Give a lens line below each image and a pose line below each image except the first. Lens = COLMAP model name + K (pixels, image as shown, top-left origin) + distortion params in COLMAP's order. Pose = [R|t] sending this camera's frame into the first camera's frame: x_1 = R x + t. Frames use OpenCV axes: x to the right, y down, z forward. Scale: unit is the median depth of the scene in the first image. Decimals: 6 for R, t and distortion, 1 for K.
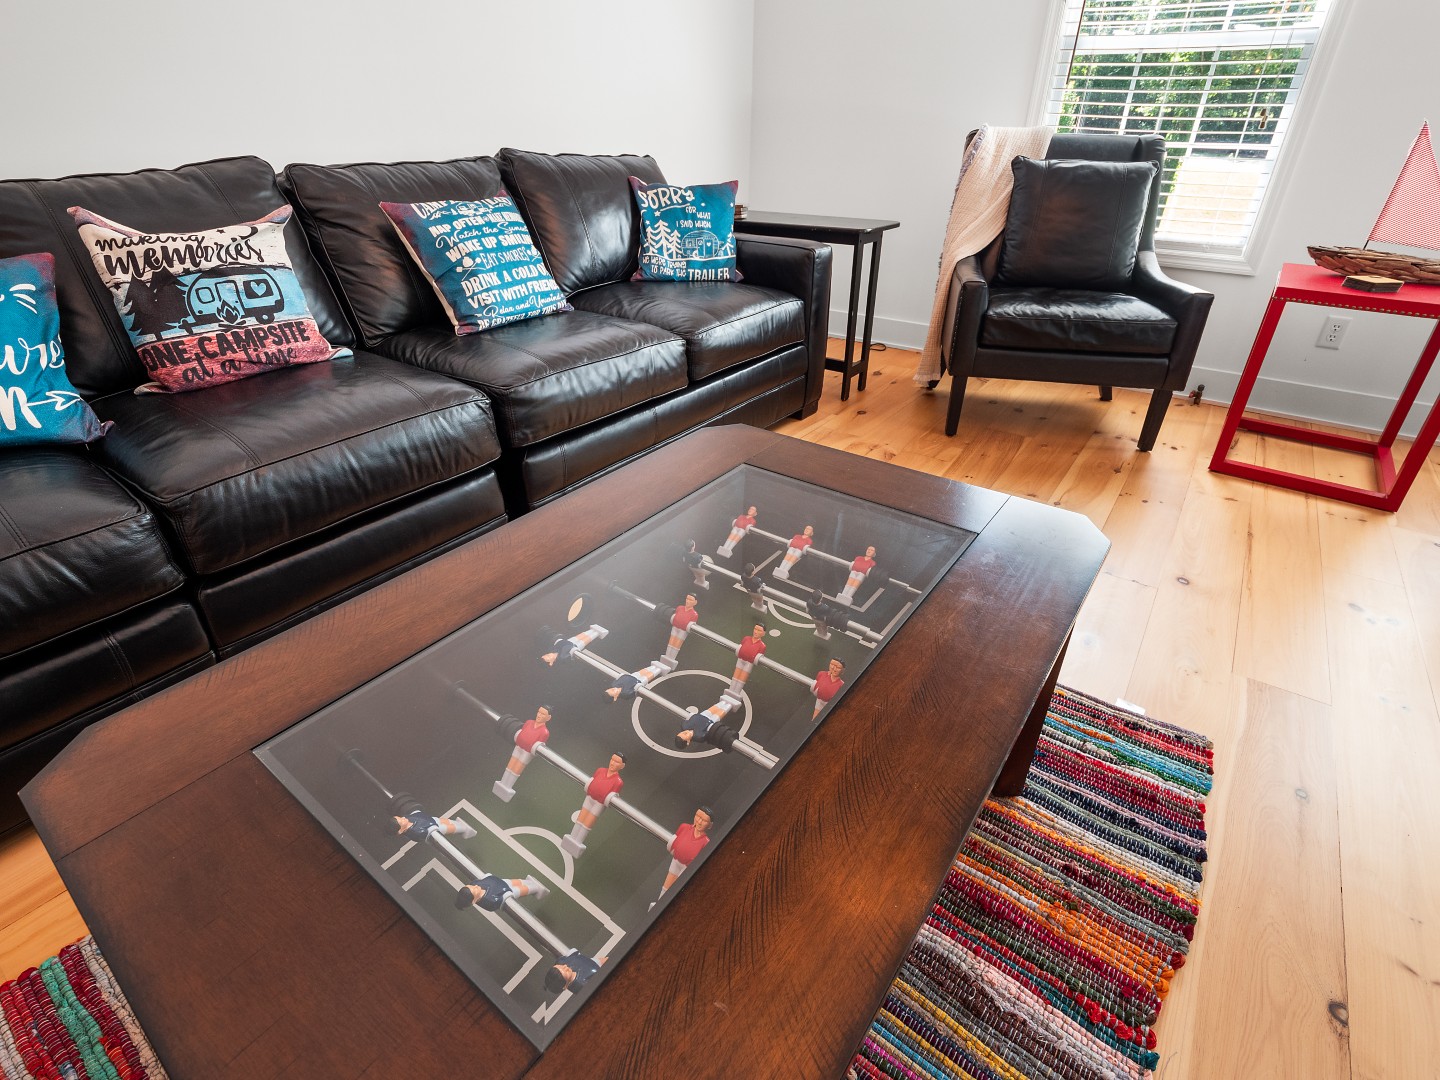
lens RADIAL K [[701.0, 0, 713.4], [0, 701.0, 530.6], [0, 0, 1]] dist [-0.009772, -0.001968]
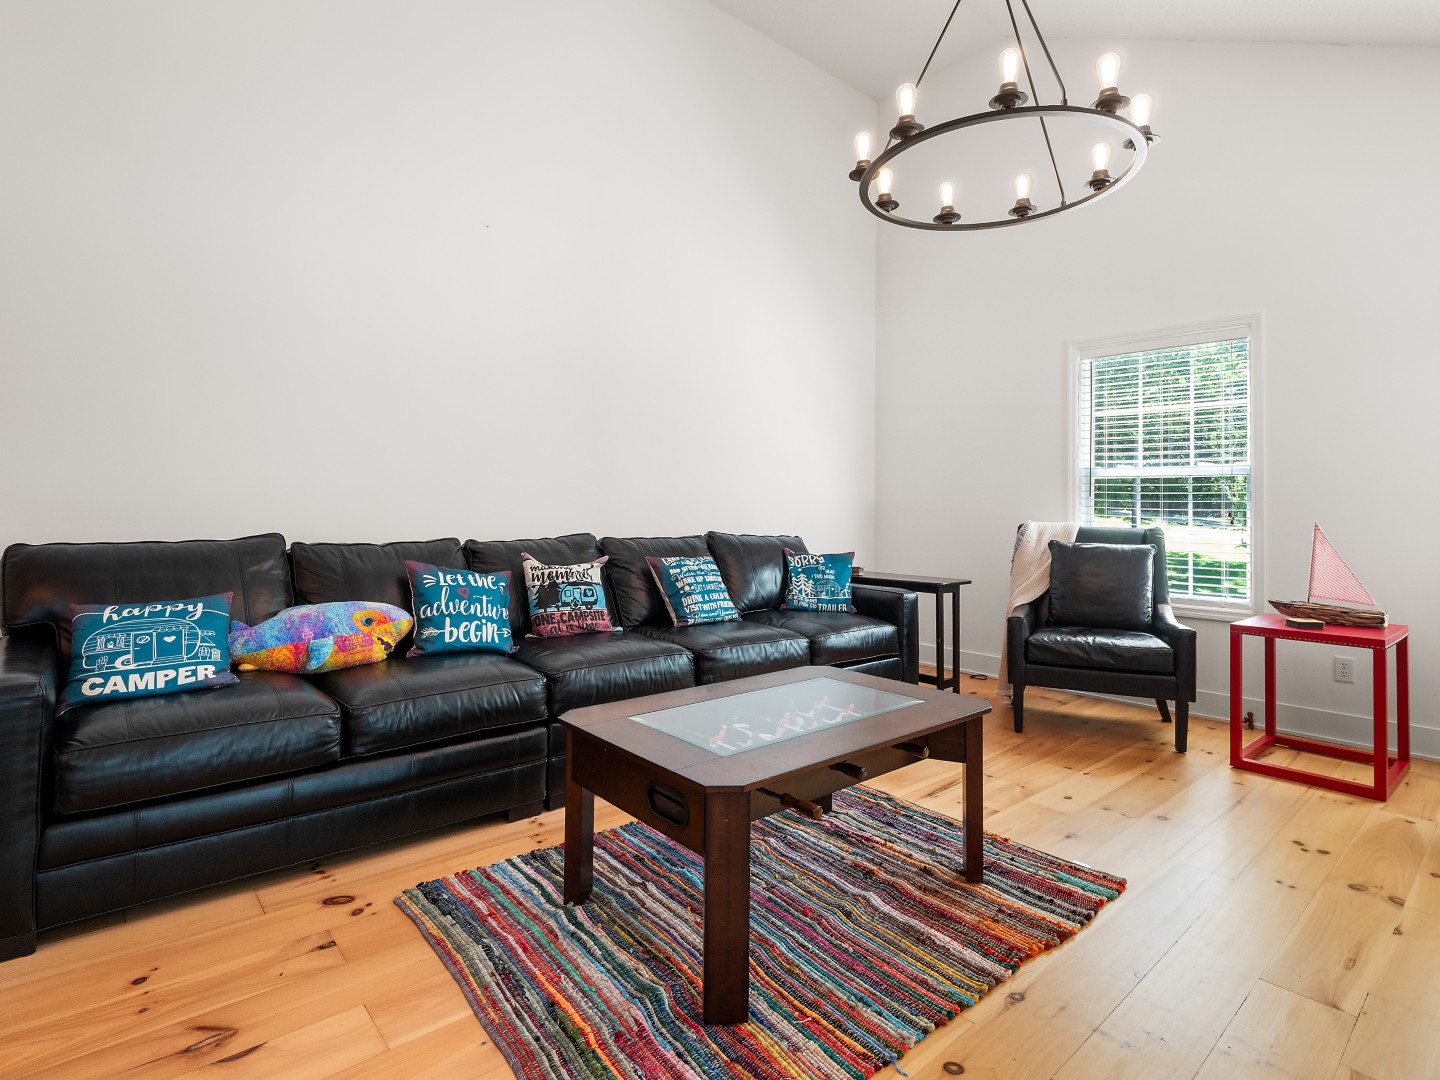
lens RADIAL K [[709.4, 0, 716.1], [0, 709.4, 500.0], [0, 0, 1]] dist [-0.001519, -0.013640]
pose [[0.976424, 0.005603, -0.215788, 0.103846], [-0.115649, 0.857665, -0.501035, 0.301938], [0.182266, 0.514178, 0.838093, -0.582027]]
